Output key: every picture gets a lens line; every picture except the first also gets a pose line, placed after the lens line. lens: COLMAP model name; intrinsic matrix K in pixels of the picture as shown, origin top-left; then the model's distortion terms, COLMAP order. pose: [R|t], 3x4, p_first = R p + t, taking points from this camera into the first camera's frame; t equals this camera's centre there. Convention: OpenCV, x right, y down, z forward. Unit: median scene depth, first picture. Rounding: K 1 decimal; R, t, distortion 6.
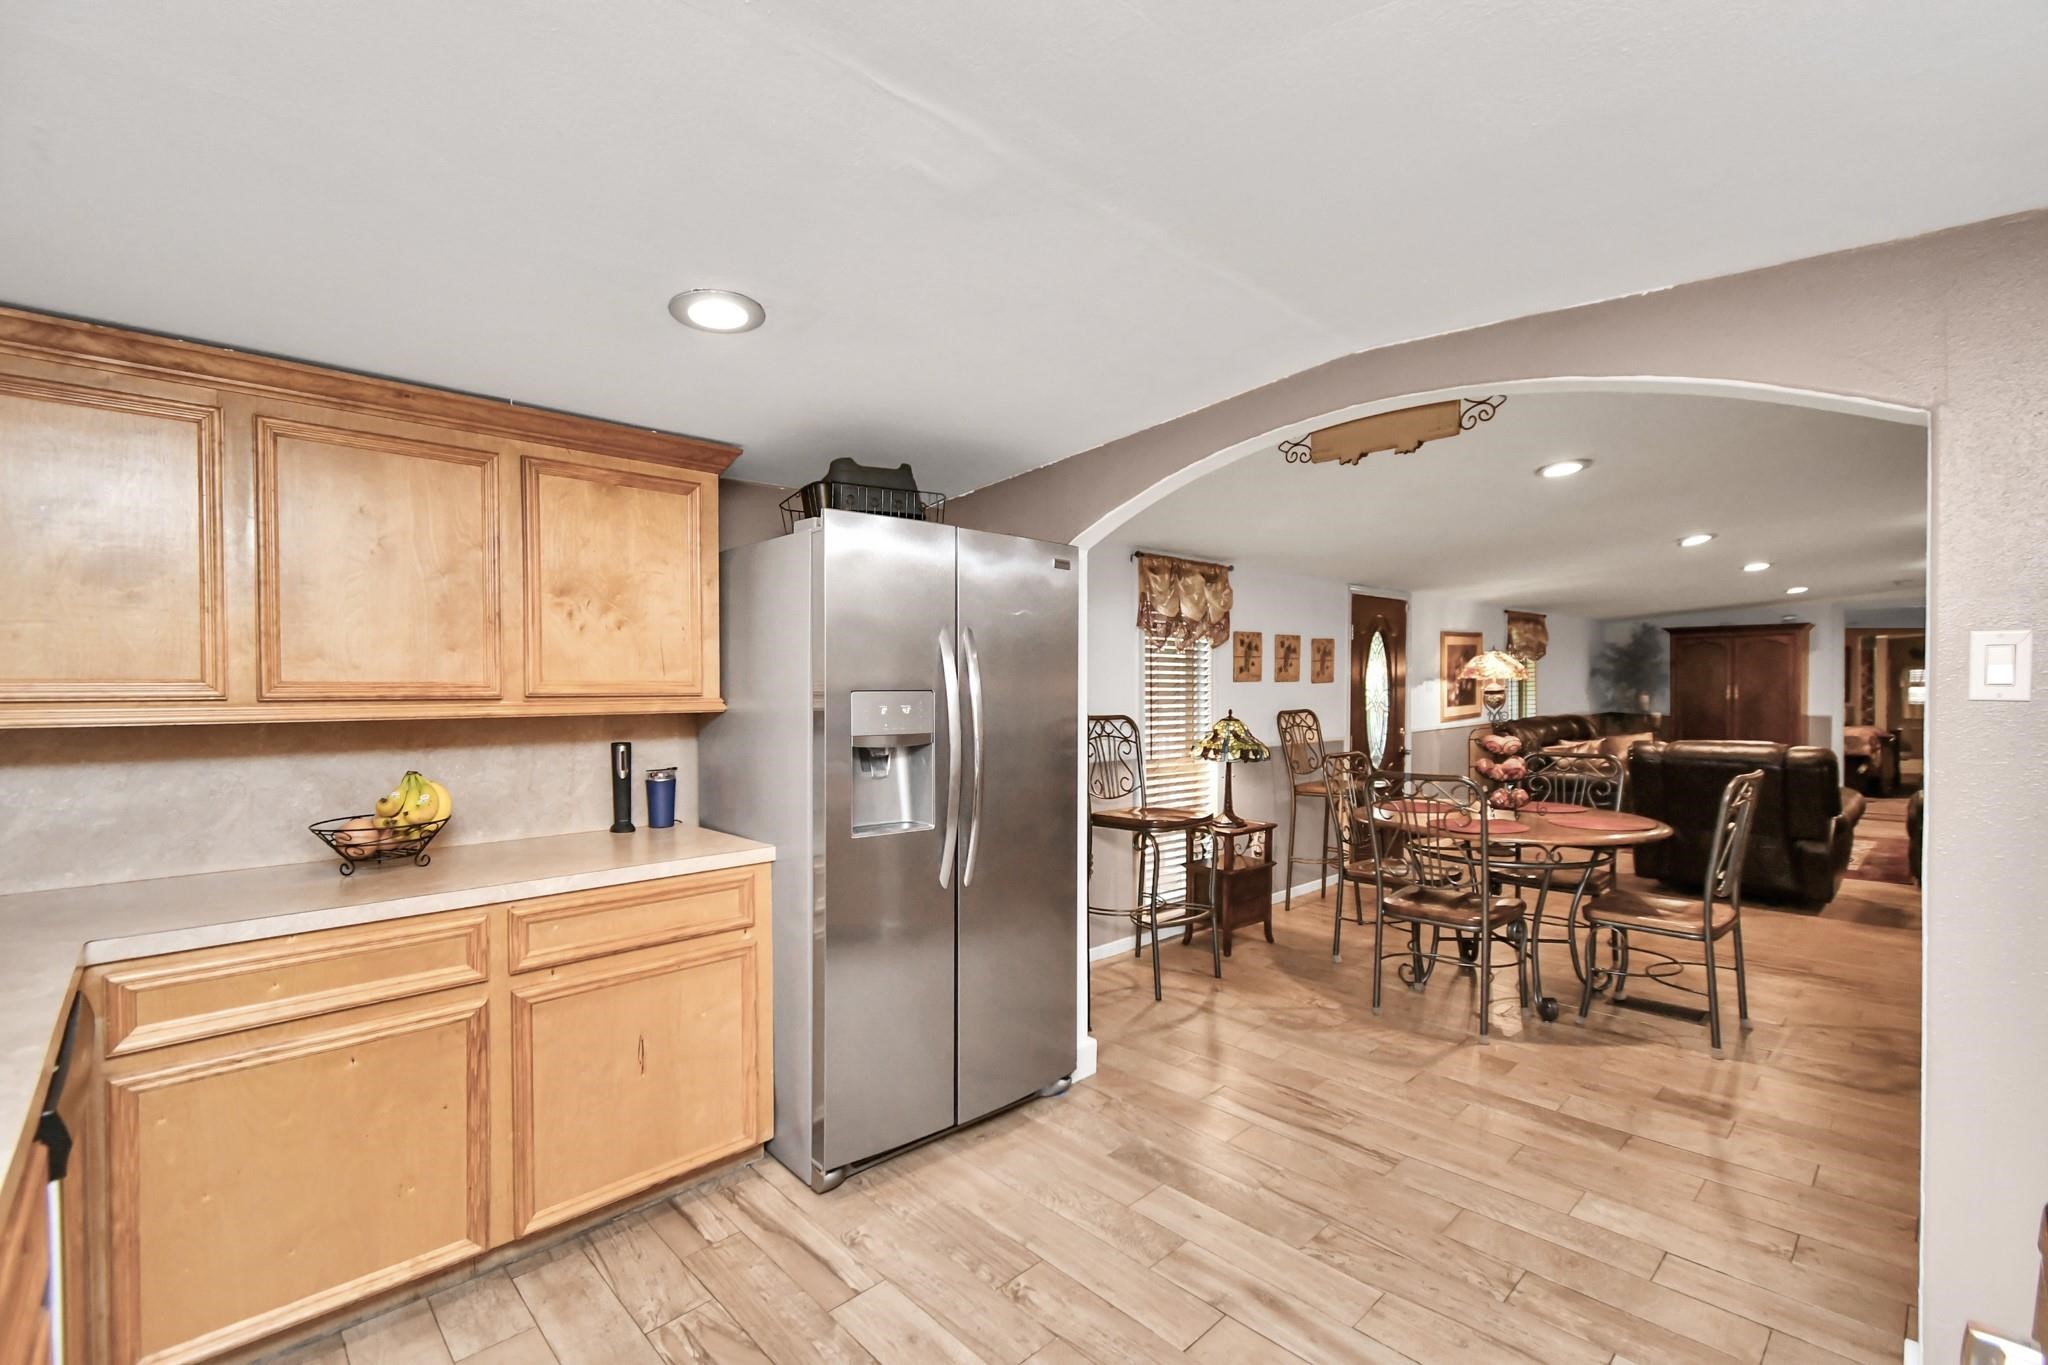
lens RADIAL K [[894.8, 0, 974.6], [0, 894.8, 695.7], [0, 0, 1]] dist [-0.000358, -0.000423]
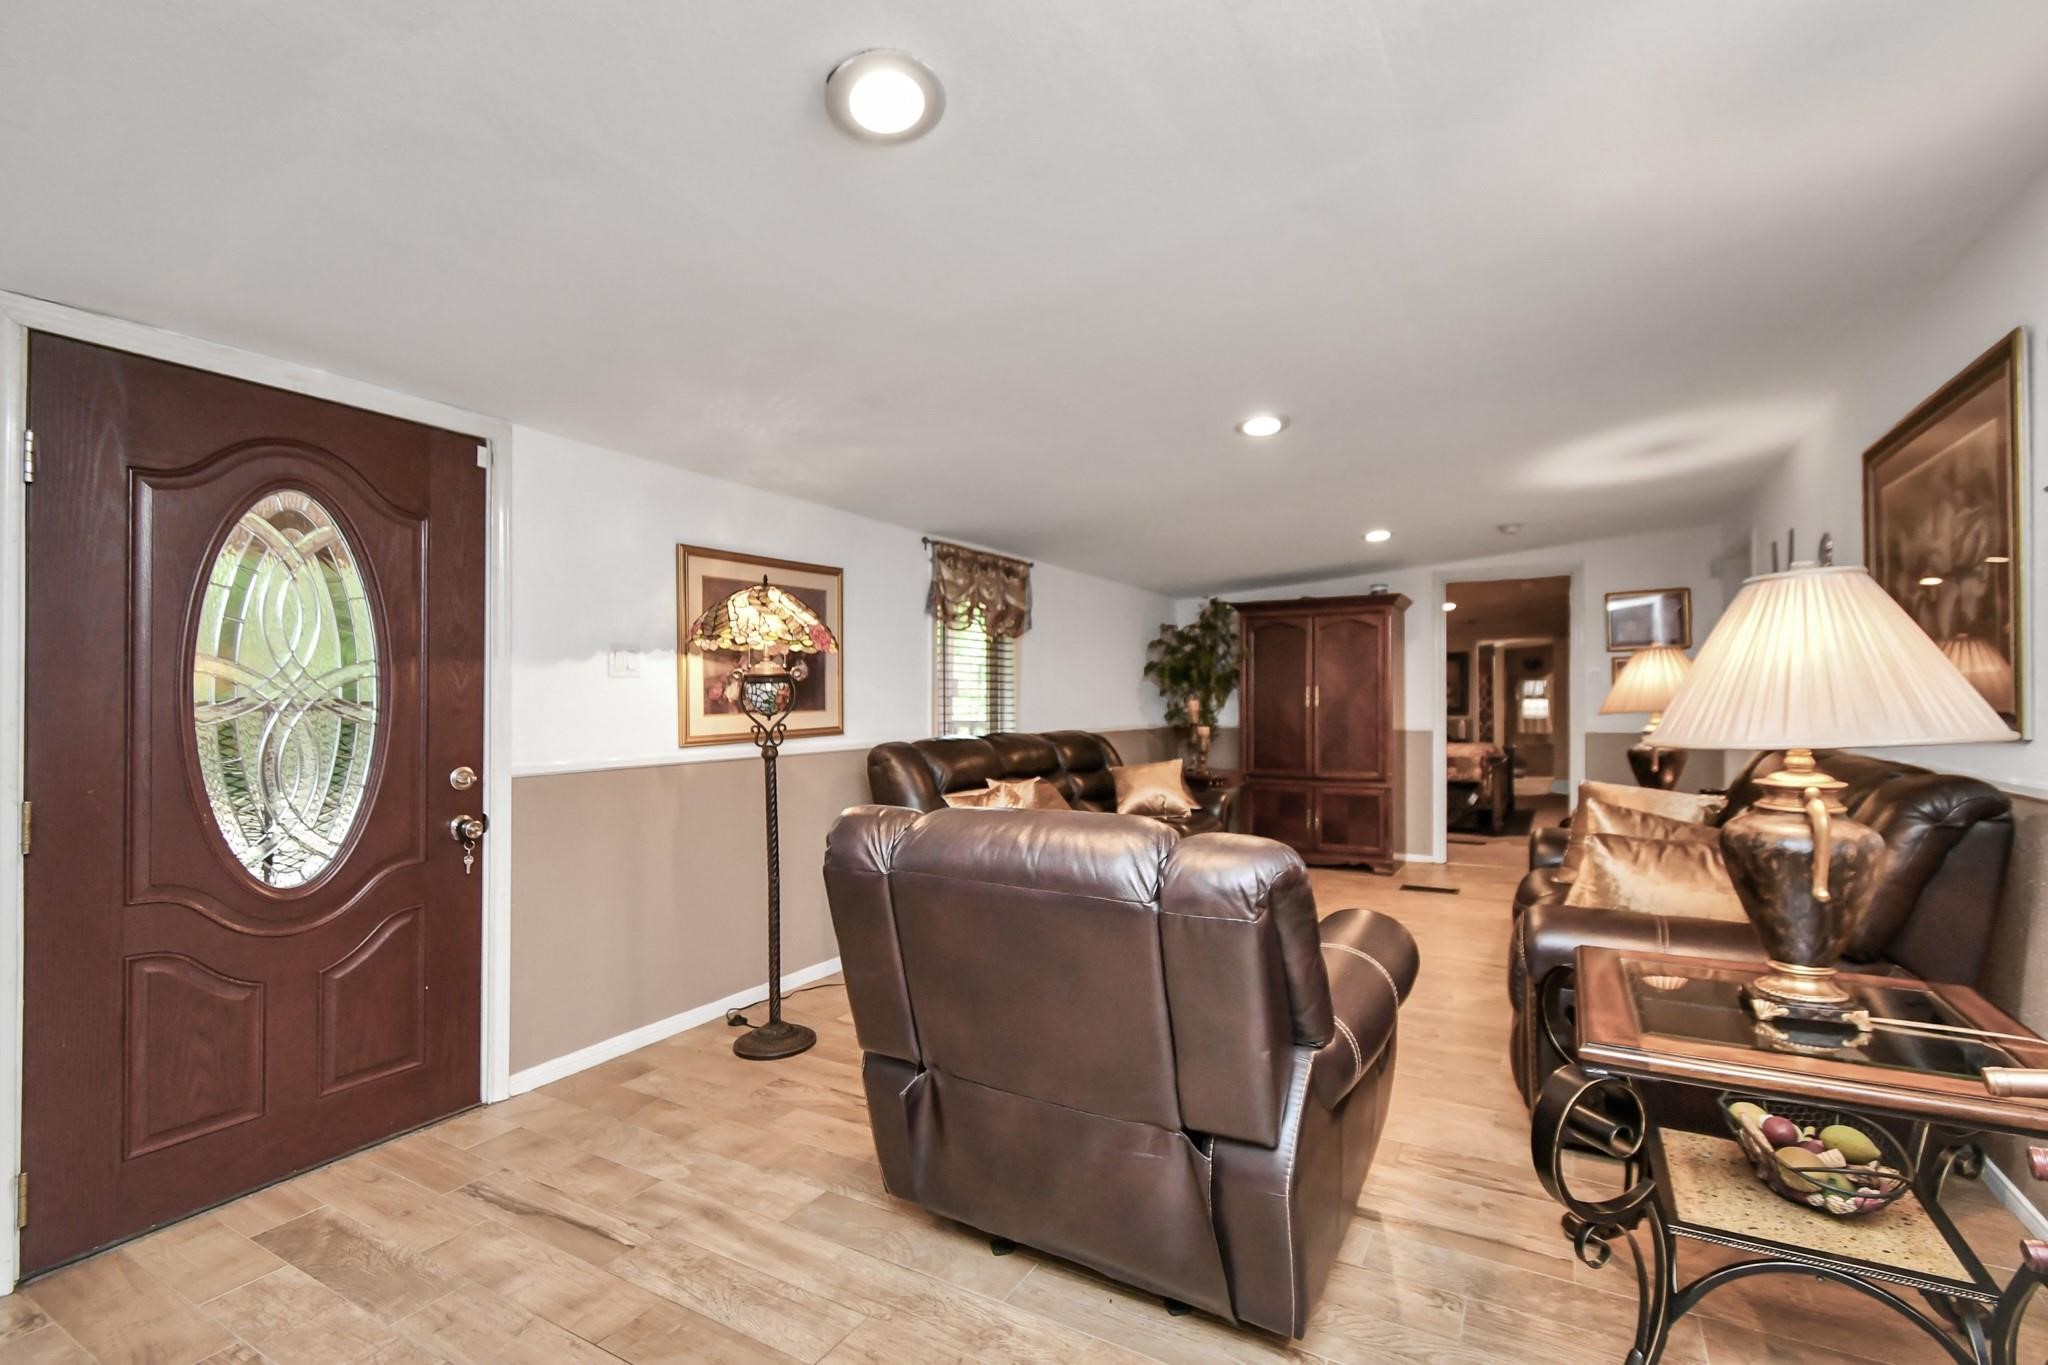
lens RADIAL K [[894.8, 0, 1032.0], [0, 894.8, 697.4], [0, 0, 1]] dist [-0.000358, -0.000423]
pose [[0.954612, 0.003608, 0.297831, 0.543434], [0.003329, 0.999735, -0.022782, 0.014771], [-0.297834, 0.022740, 0.954347, 0.509648]]
